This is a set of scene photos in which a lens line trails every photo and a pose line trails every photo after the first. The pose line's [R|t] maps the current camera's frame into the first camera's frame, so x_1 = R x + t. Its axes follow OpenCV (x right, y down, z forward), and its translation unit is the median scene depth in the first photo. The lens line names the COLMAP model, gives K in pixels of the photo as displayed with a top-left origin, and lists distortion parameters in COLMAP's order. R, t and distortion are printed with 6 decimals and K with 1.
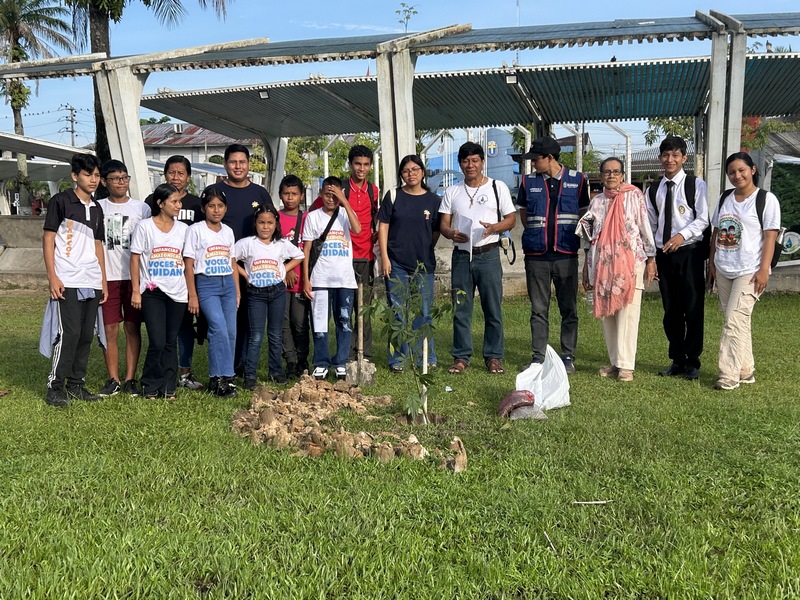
lens RADIAL K [[1119.6, 0, 400.9], [0, 1119.6, 298.7], [0, 0, 1]] dist [-0.014376, 0.000000]
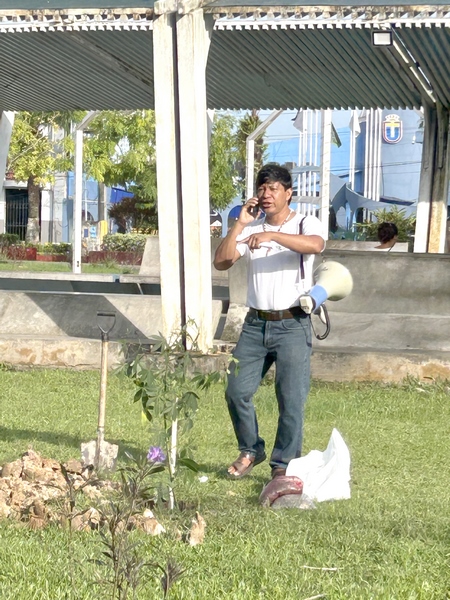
lens RADIAL K [[2189.4, 0, 224.7], [0, 2189.4, 300.1], [0, 0, 1]] dist [0.074414, 0.000000]
pose [[0.999122, 0.041887, 0.001058, 0.027133], [-0.041785, 0.997926, -0.048972, 0.017038], [-0.003107, 0.048885, 0.998800, -0.321975]]
